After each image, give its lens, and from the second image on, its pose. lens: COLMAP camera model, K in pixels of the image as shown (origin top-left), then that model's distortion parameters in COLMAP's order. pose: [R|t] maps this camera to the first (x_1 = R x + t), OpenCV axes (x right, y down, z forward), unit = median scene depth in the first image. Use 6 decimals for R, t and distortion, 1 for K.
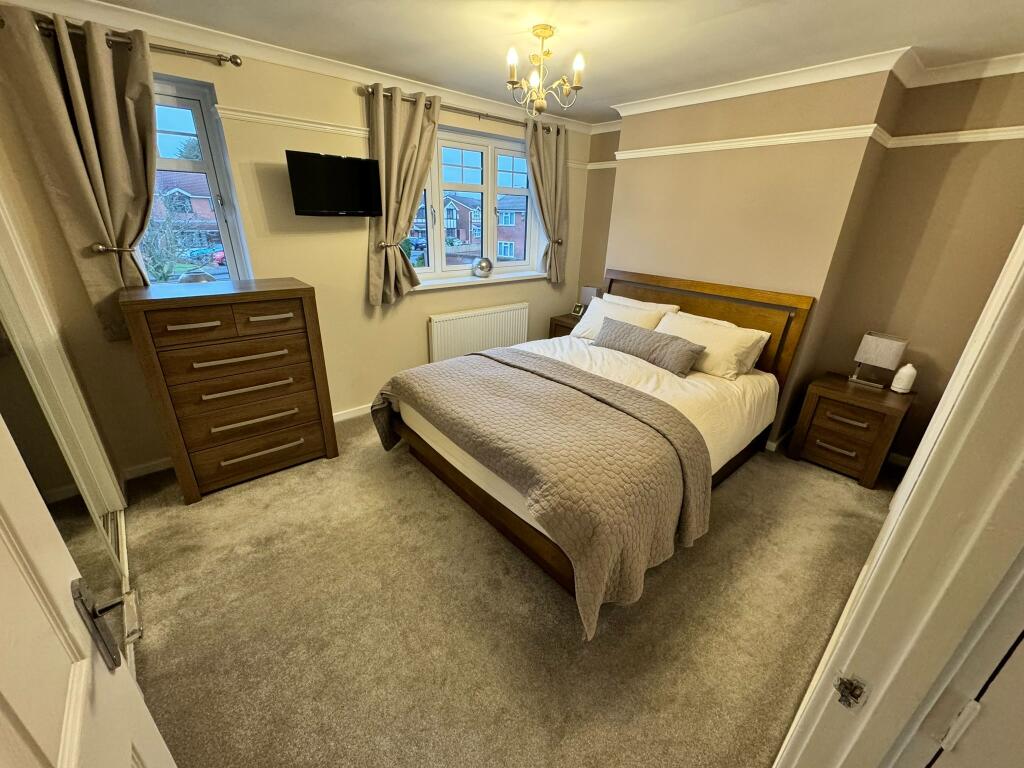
lens RADIAL K [[409.4, 0, 509.8], [0, 409.4, 386.6], [0, 0, 1]] dist [-0.004133, 0.000356]
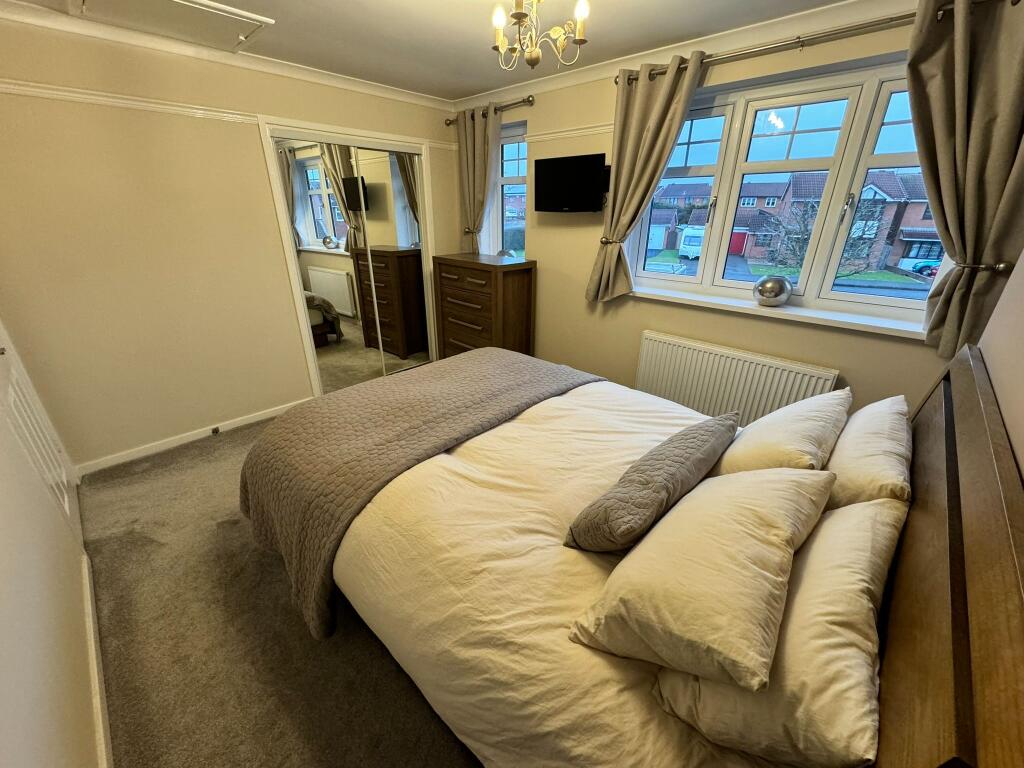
lens RADIAL K [[409.4, 0, 509.8], [0, 409.4, 382.8], [0, 0, 1]] dist [-0.004133, 0.000356]
pose [[0.096862, 0.375190, -0.921873, 0.754490], [-0.377812, 0.870762, 0.314692, -0.299068], [0.920802, 0.317813, 0.226095, 0.738661]]
